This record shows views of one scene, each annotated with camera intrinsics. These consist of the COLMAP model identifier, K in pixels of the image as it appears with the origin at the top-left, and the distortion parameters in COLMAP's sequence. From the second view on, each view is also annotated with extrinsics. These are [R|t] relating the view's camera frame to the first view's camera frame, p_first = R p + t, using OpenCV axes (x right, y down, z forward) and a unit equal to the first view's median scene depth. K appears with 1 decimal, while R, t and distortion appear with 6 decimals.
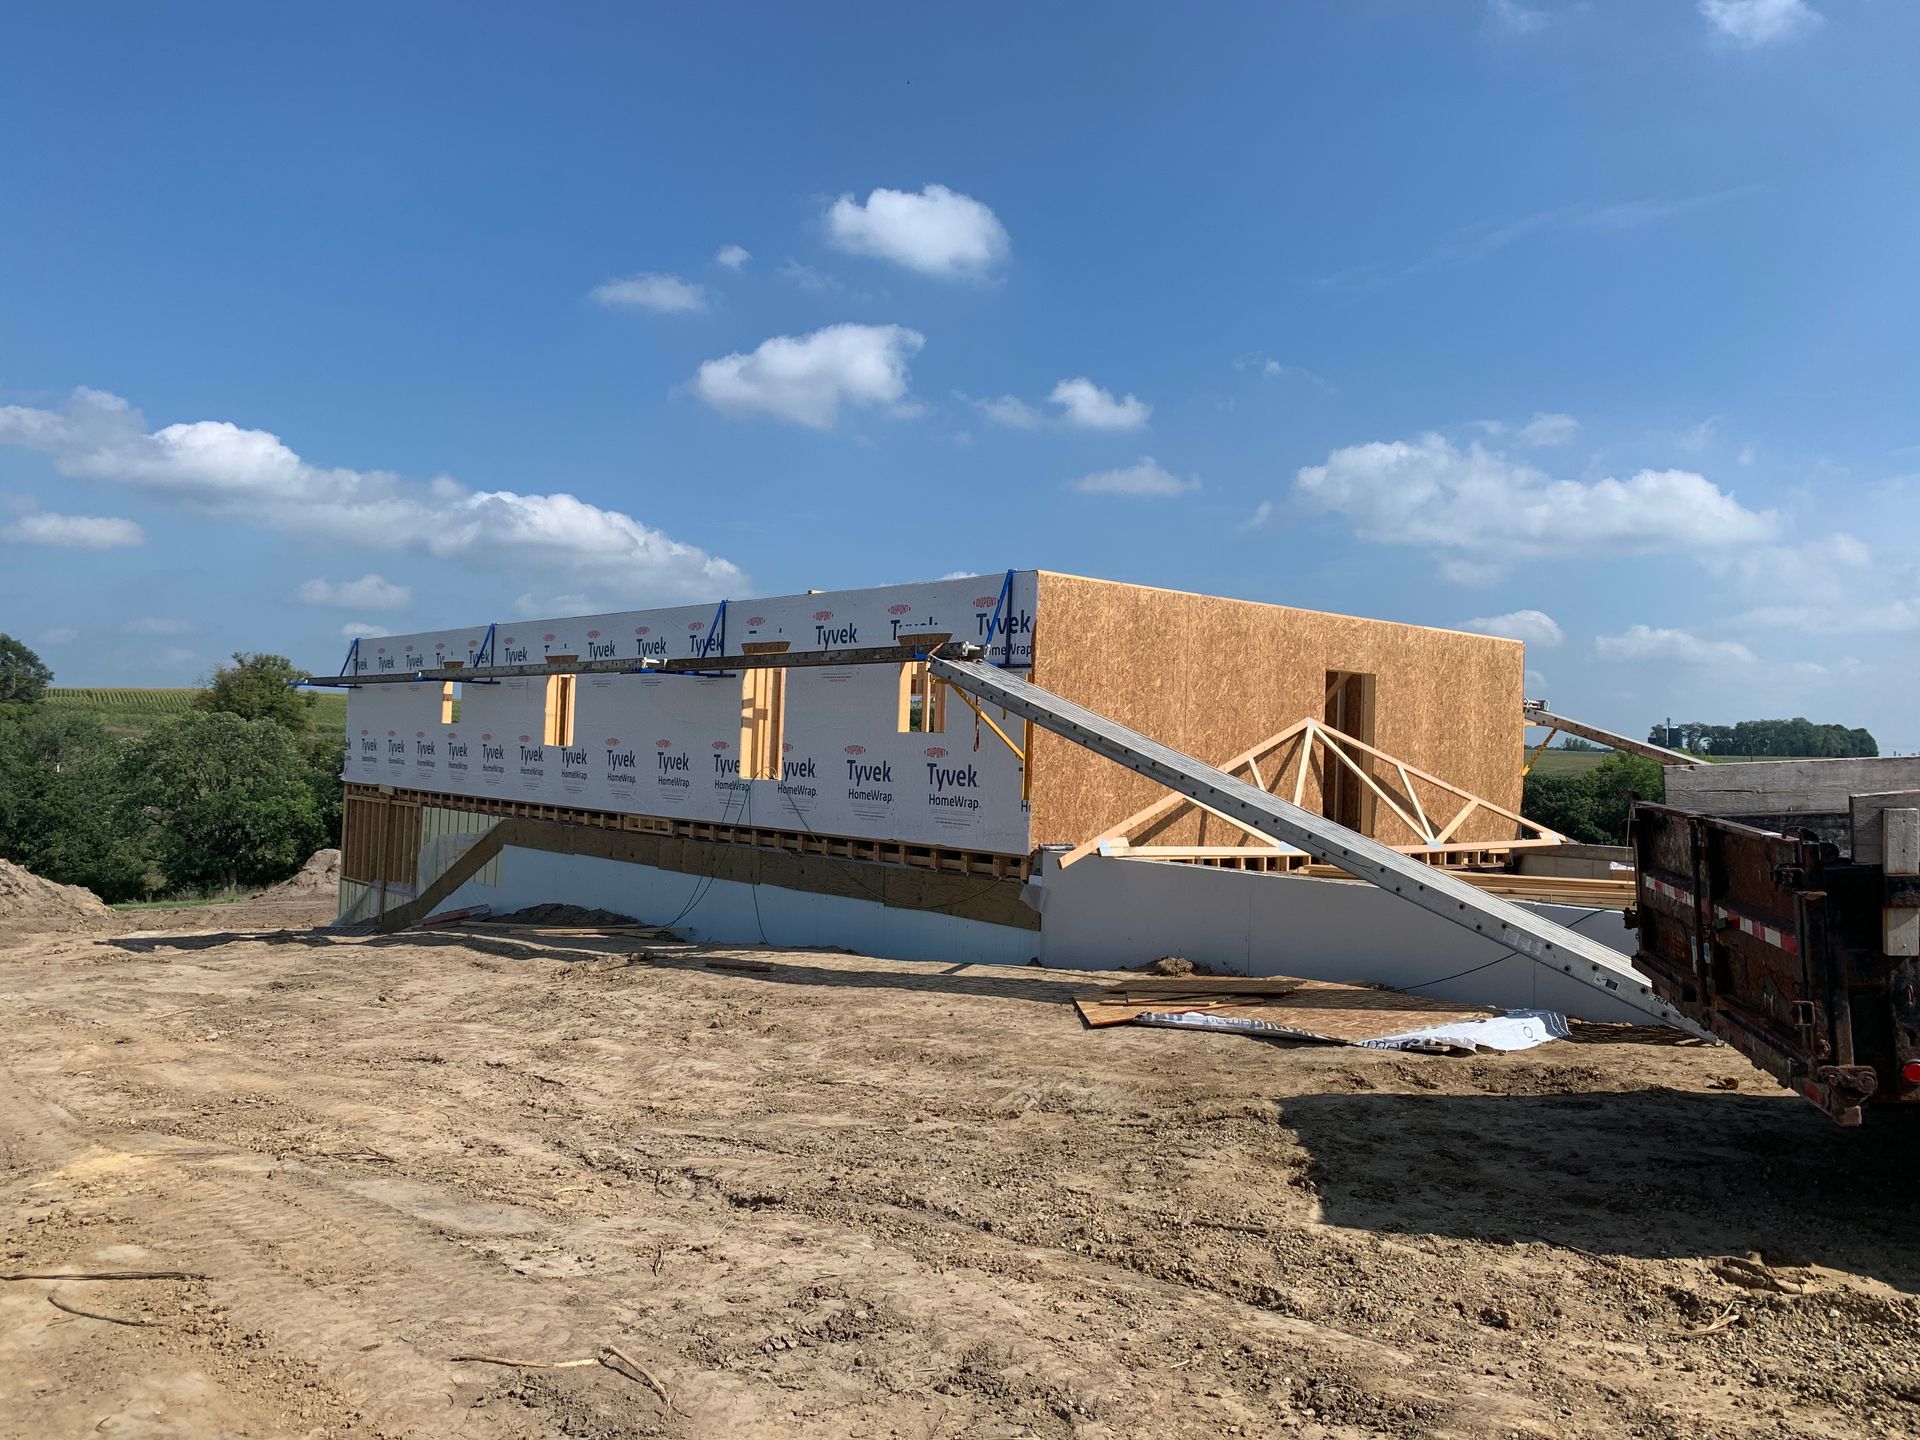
lens RADIAL K [[1522.3, 0, 959.1], [0, 1522.3, 711.7], [0, 0, 1]] dist [0.079161, -0.164597]
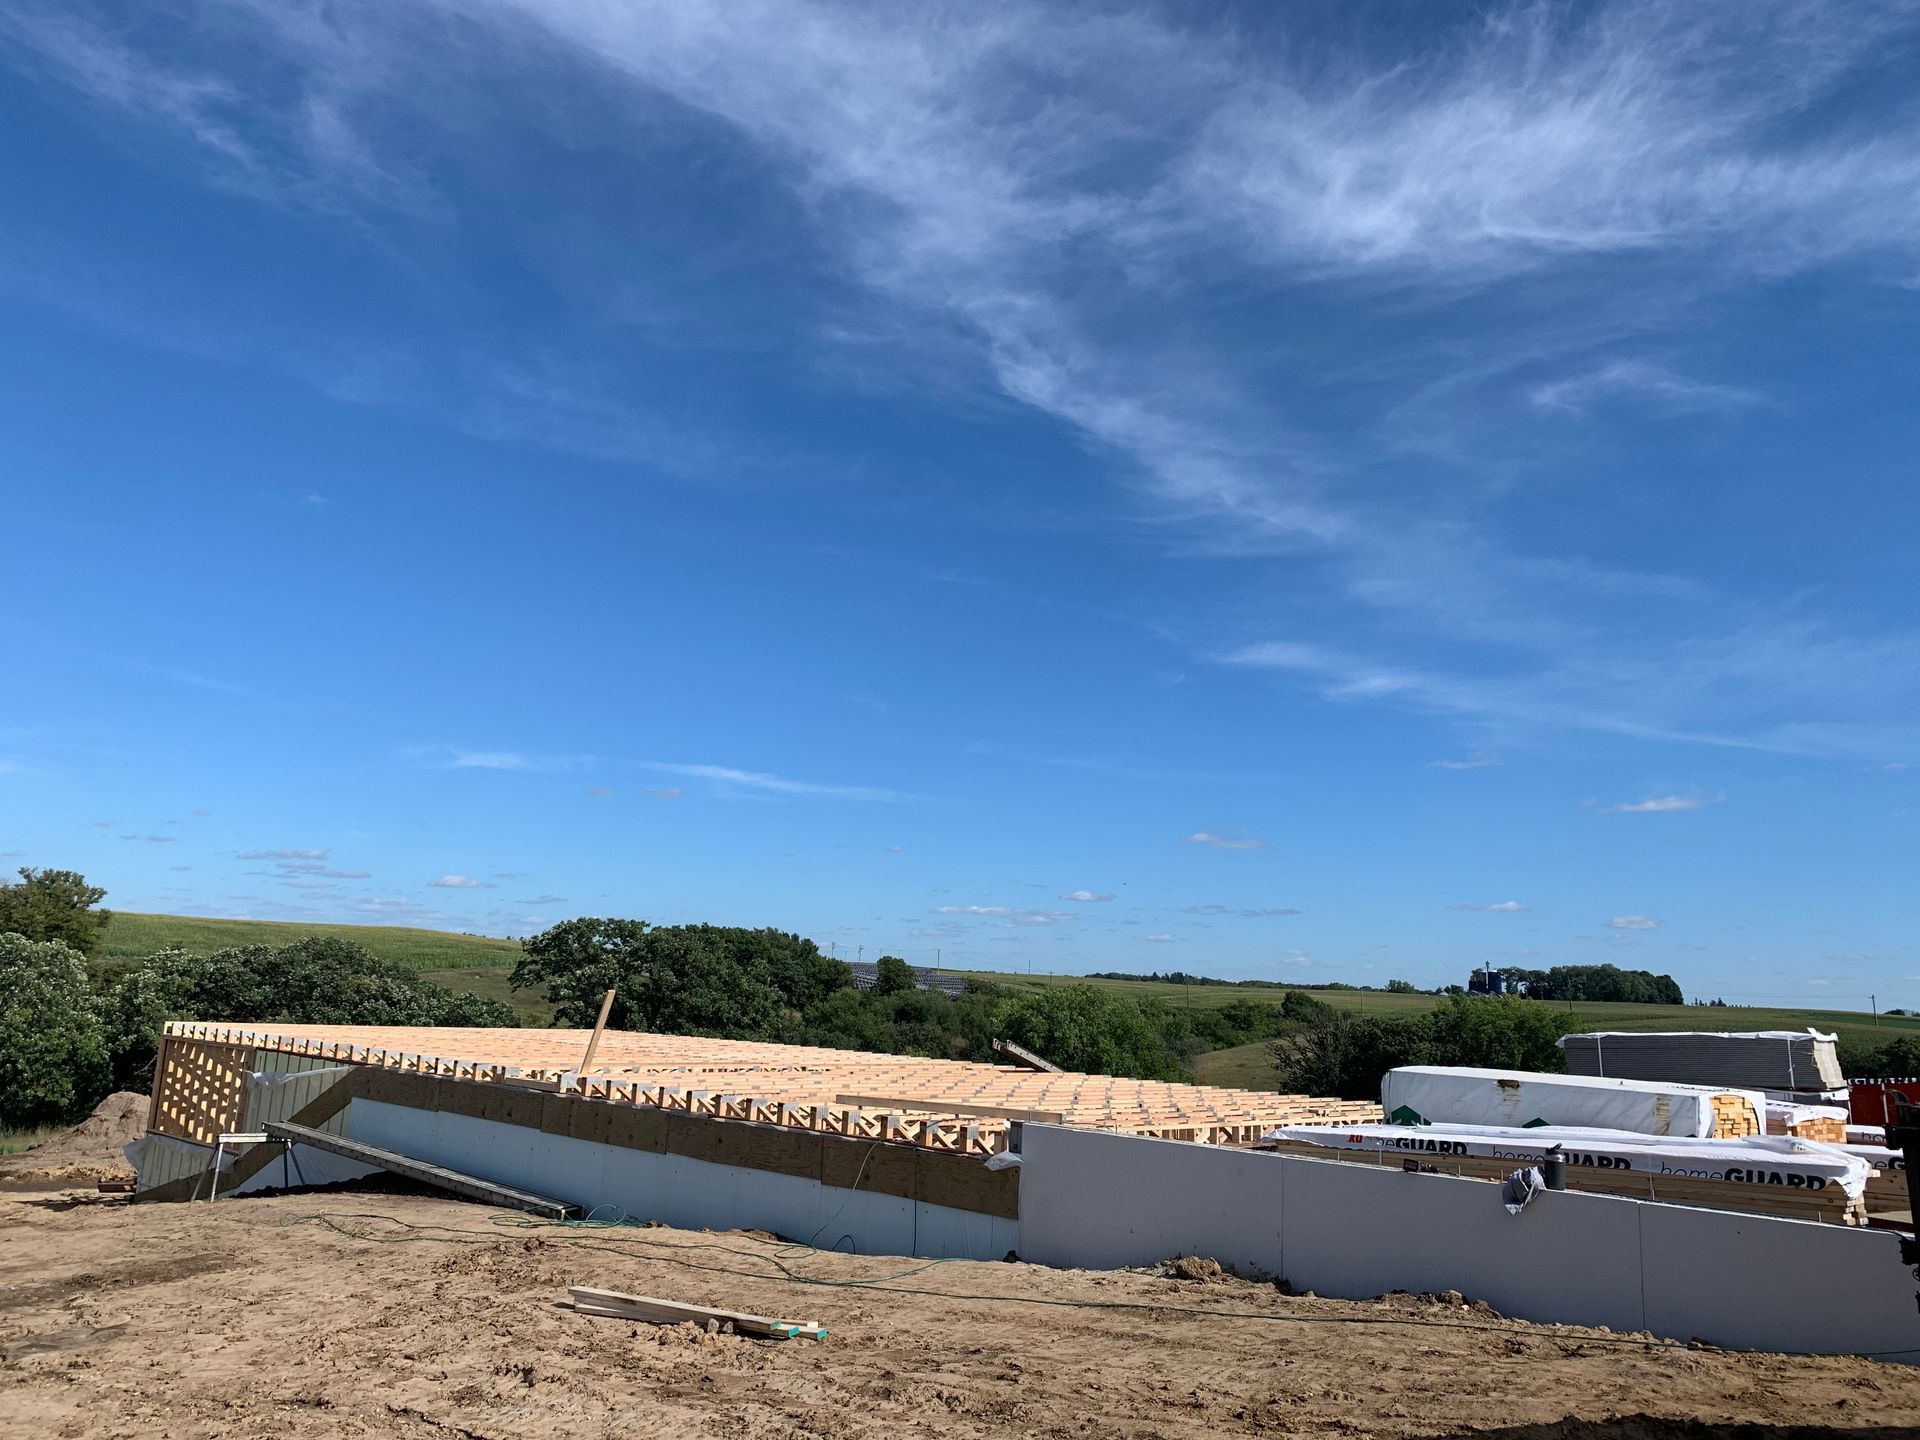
lens RADIAL K [[1528.8, 0, 944.6], [0, 1528.8, 692.7], [0, 0, 1]] dist [0.012665, 0.001401]
pose [[0.994791, 0.033176, 0.096390, -0.060424], [-0.017116, 0.986494, -0.162899, -0.006648], [-0.100492, 0.160400, 0.981923, 0.070426]]
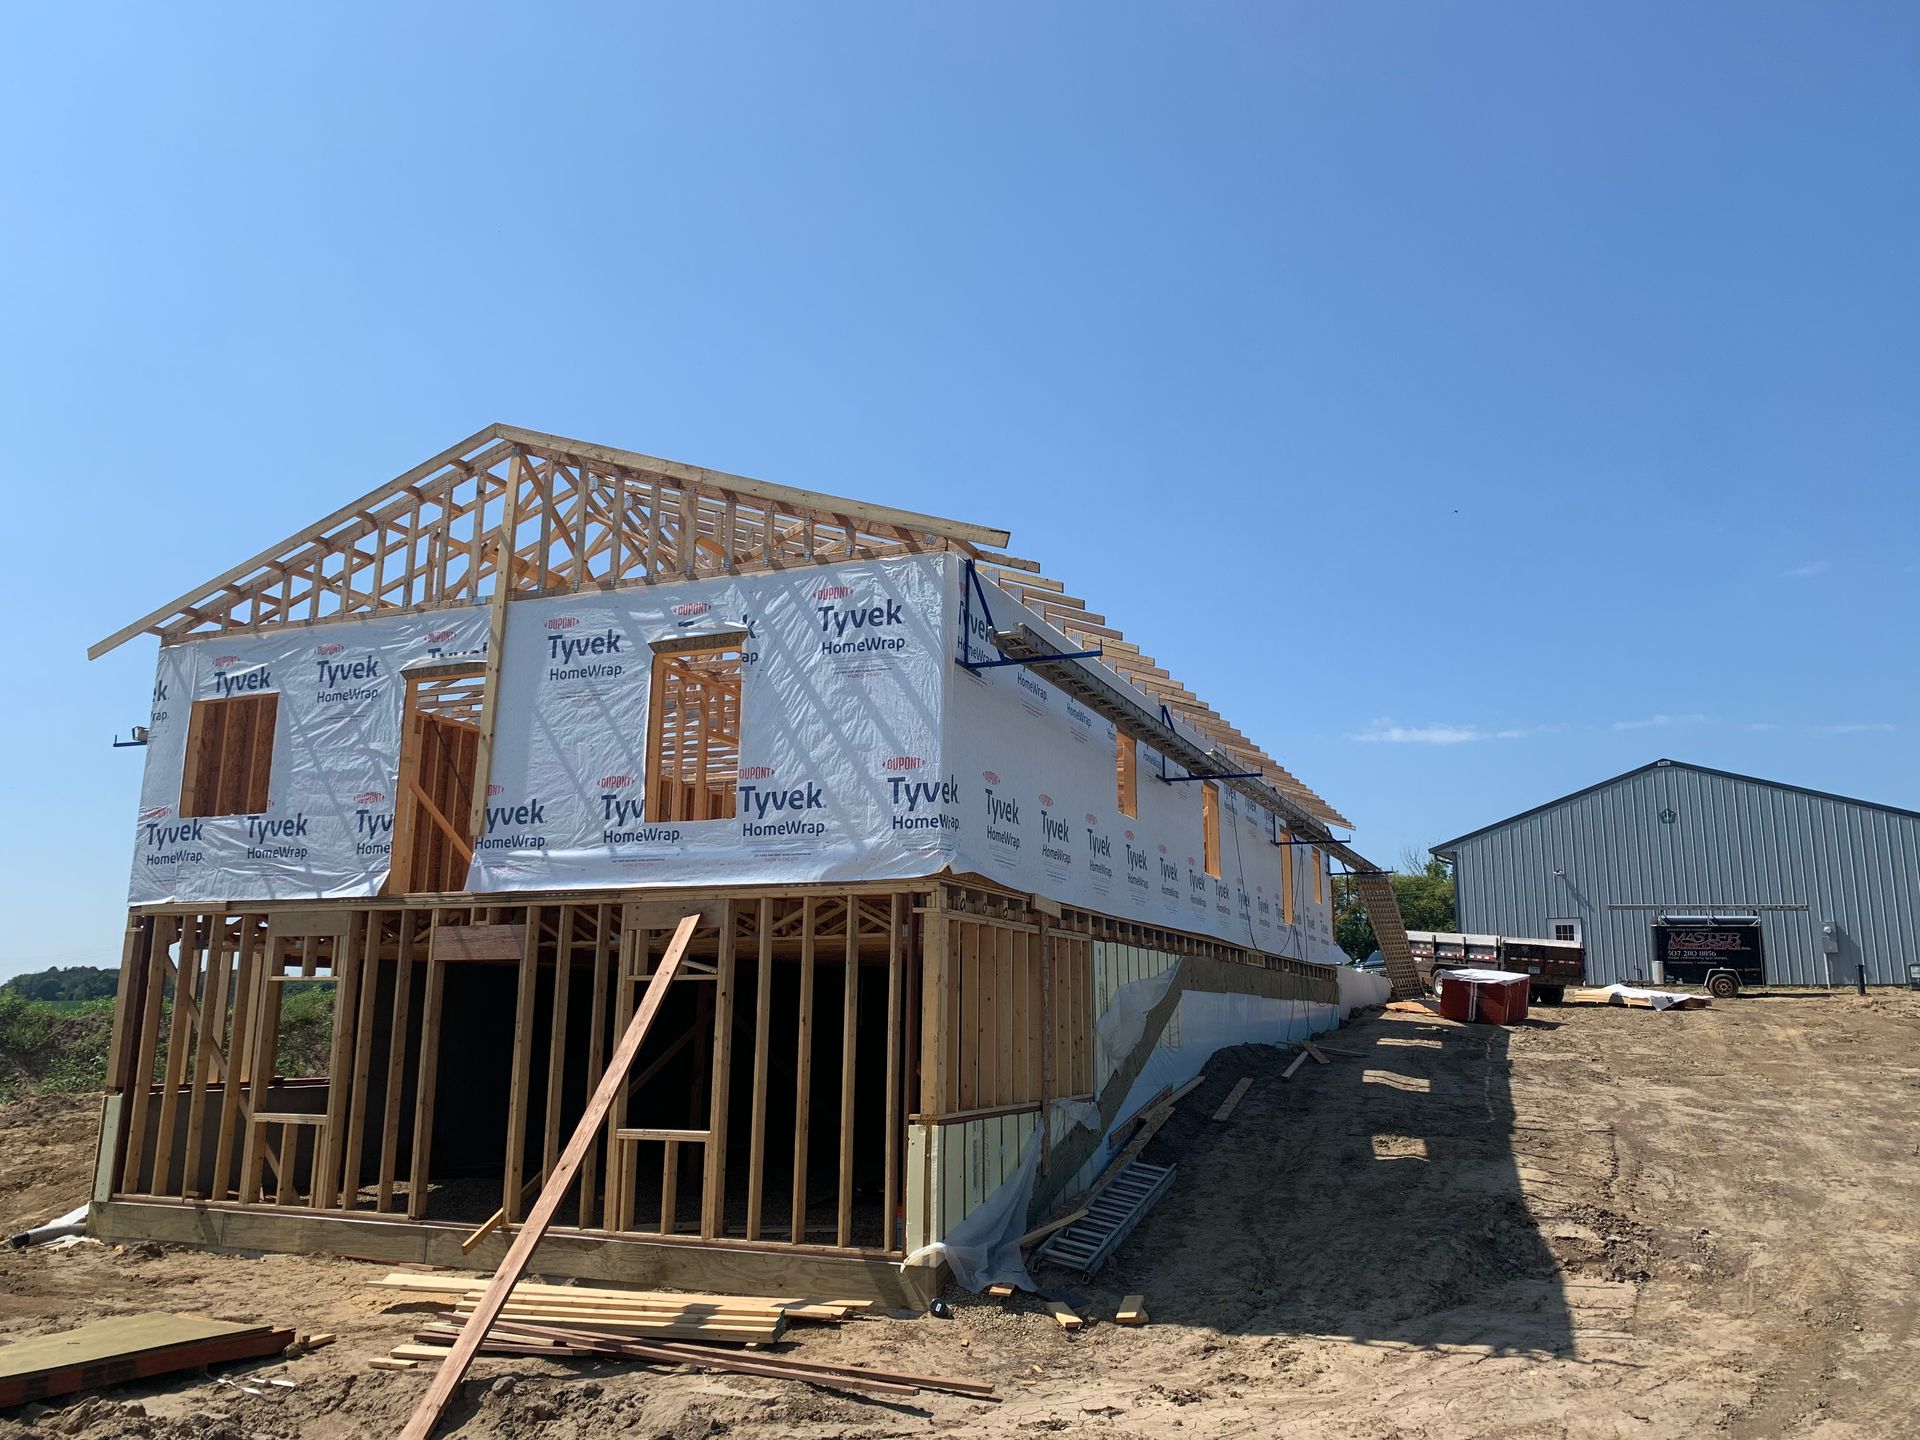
lens RADIAL K [[1527.8, 0, 964.5], [0, 1527.8, 697.4], [0, 0, 1]] dist [0.013216, -0.003781]
pose [[-0.455901, 0.158217, 0.875855, -1.157147], [-0.036332, 0.979944, -0.195932, 0.116730], [-0.889289, -0.121147, -0.441009, 1.767486]]
